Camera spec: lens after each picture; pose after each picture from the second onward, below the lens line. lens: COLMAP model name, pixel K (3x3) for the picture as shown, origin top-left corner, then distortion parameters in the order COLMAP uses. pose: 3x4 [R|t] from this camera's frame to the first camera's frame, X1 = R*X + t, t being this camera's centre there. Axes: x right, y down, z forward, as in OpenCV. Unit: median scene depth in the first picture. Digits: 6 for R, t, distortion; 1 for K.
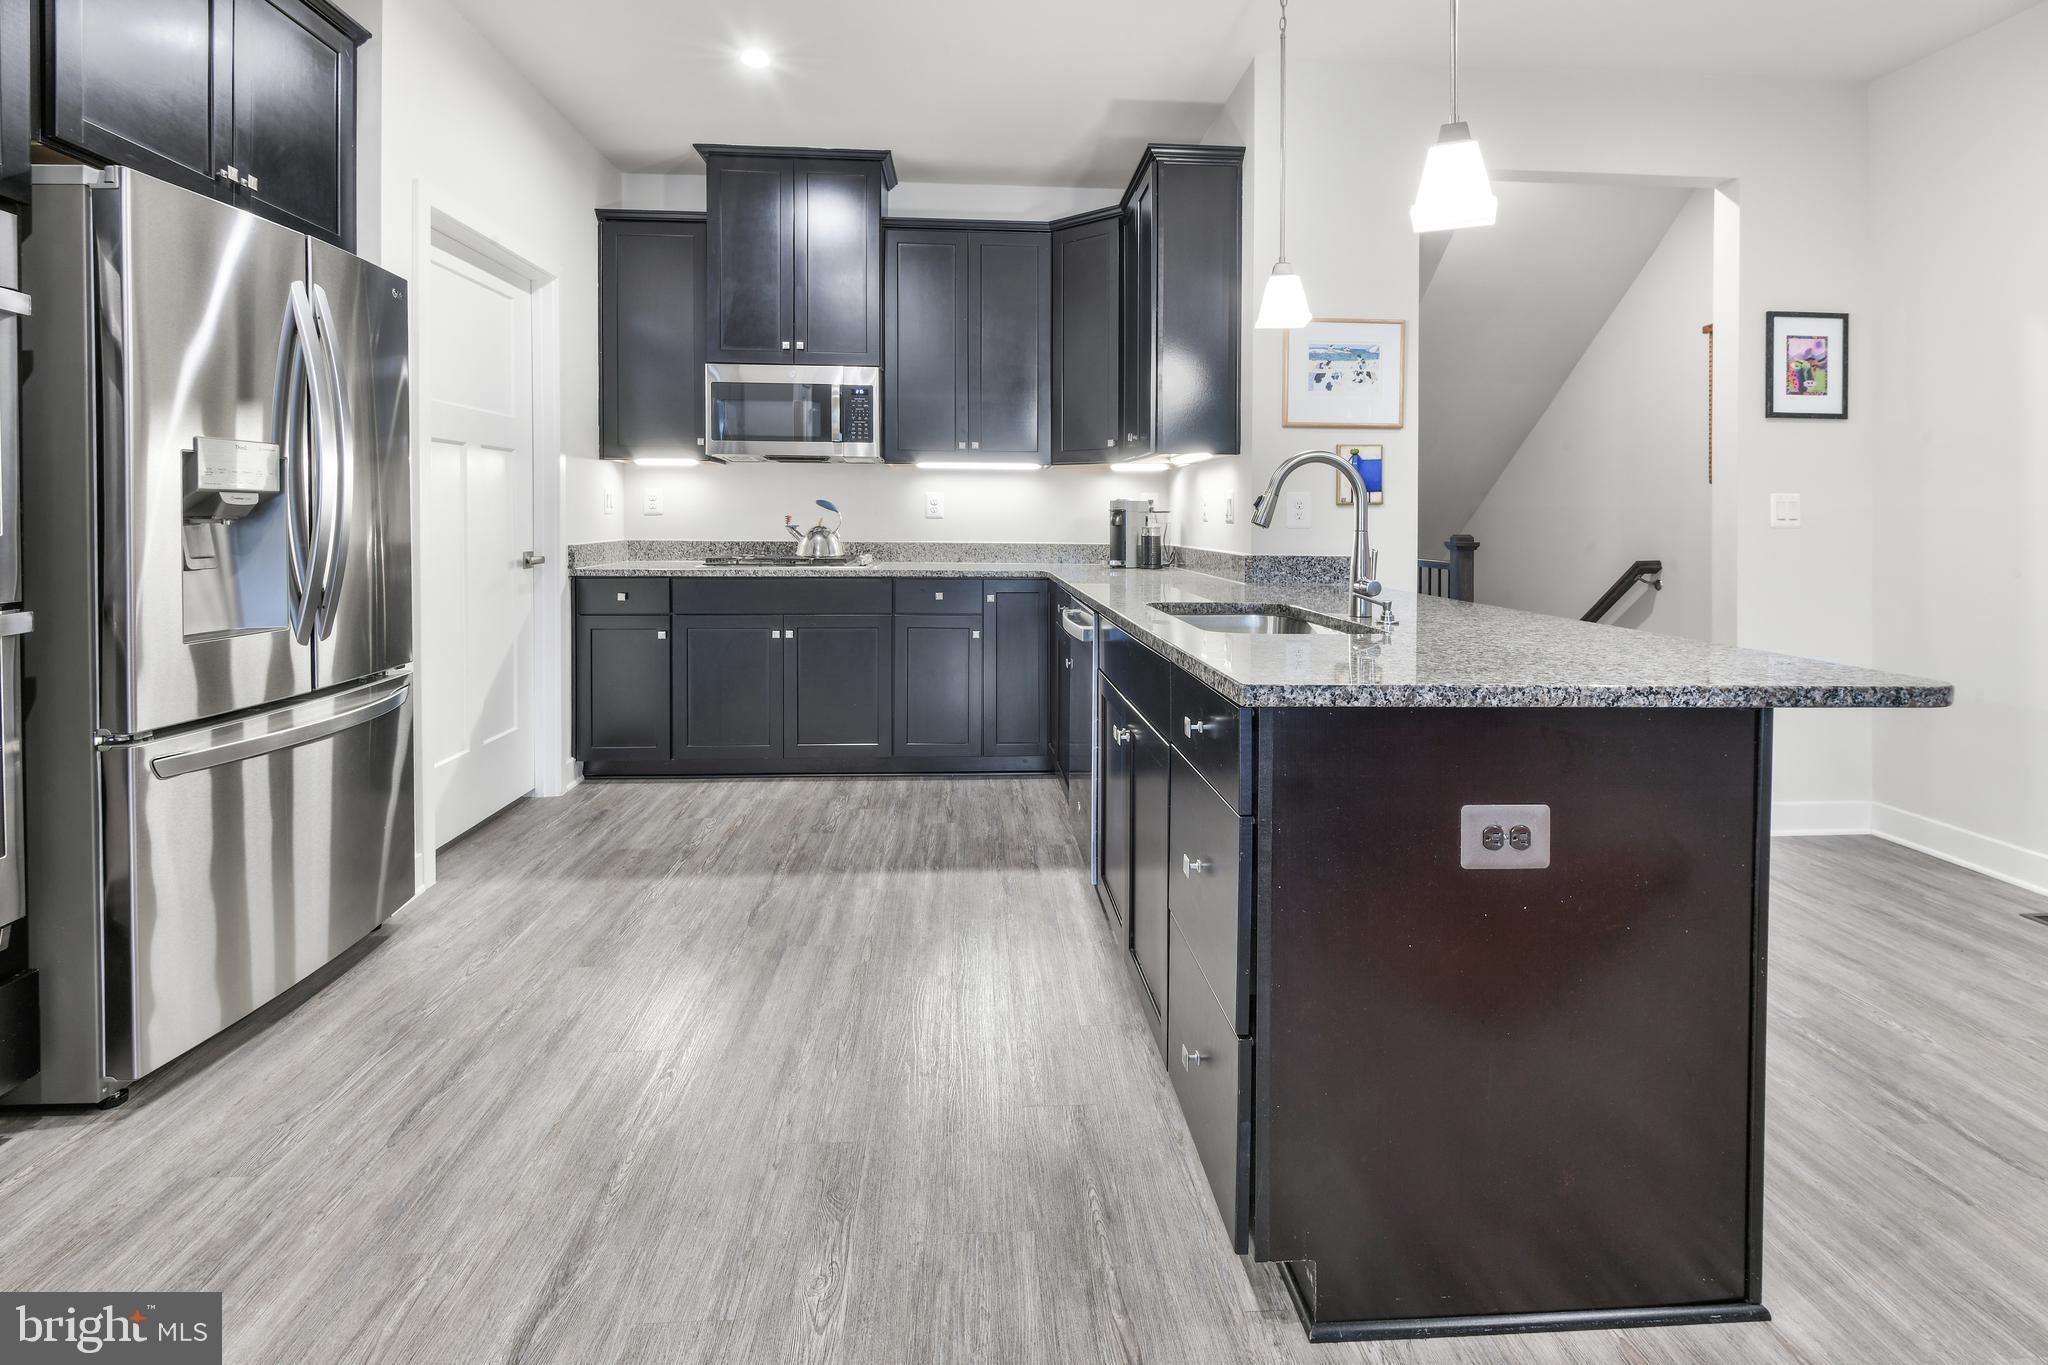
lens RADIAL K [[951.8, 0, 1062.5], [0, 951.8, 547.4], [0, 0, 1]] dist [0.012563, -0.001491]
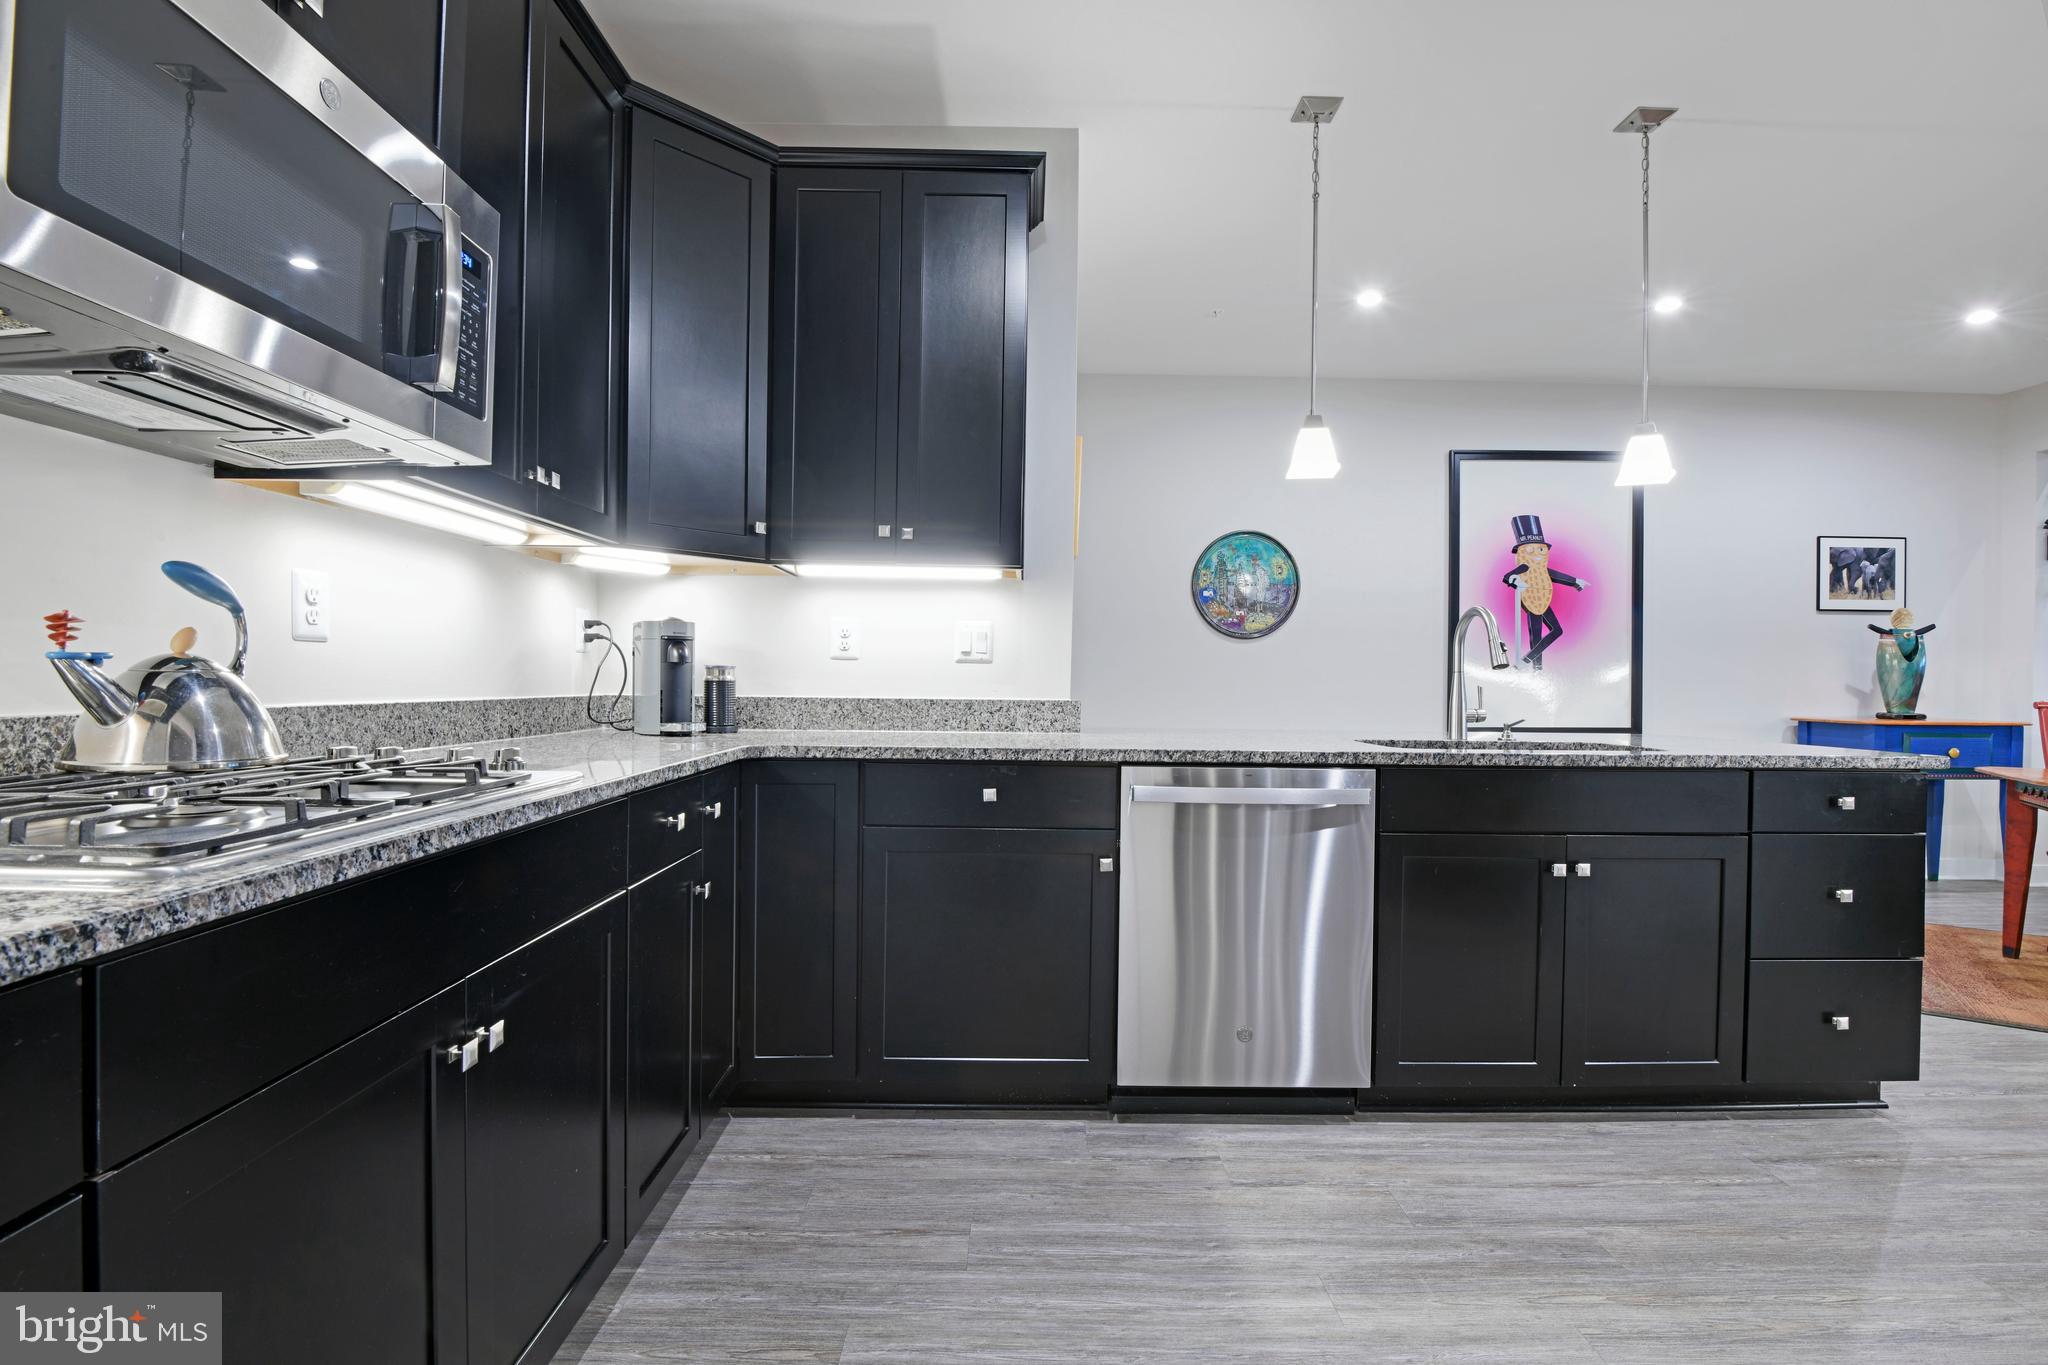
lens RADIAL K [[938.7, 0, 1023.3], [0, 938.7, 677.0], [0, 0, 1]] dist [-0.014042, -0.000282]
pose [[0.093116, -0.006031, 0.995637, -0.524719], [0.019414, 0.999803, 0.004241, -0.013793], [-0.995466, 0.018934, 0.093215, 0.779912]]
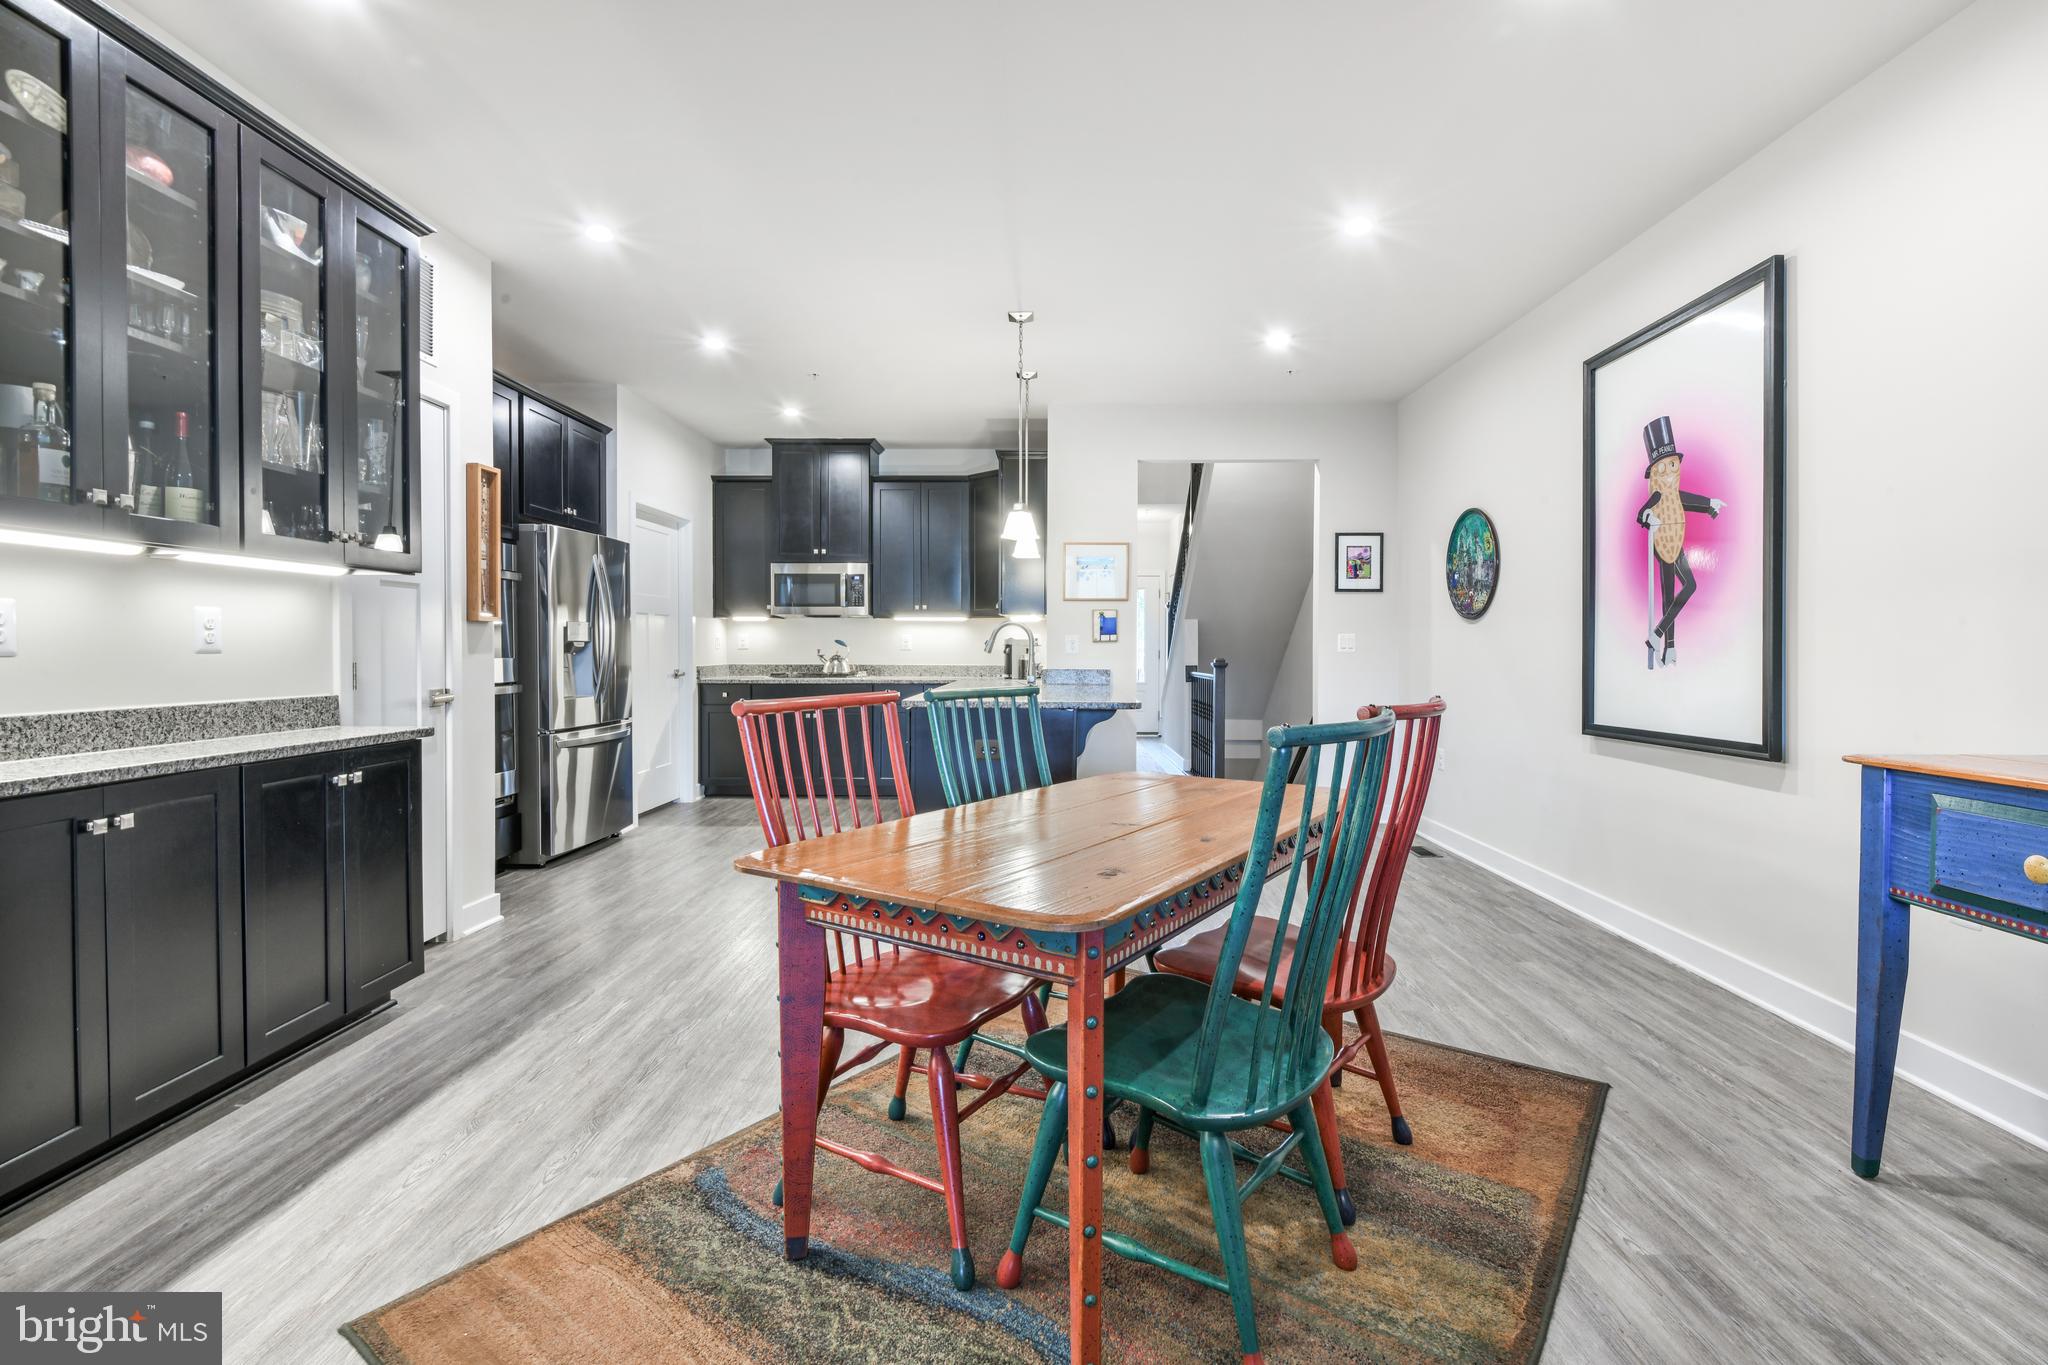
lens RADIAL K [[925.9, 0, 1065.8], [0, 925.9, 665.5], [0, 0, 1]] dist [0.001651, -0.000175]
pose [[0.996365, -0.005217, -0.085026, 0.313555], [0.004030, 0.999892, -0.014124, 0.022539], [0.085091, 0.013730, 0.996279, -0.657210]]
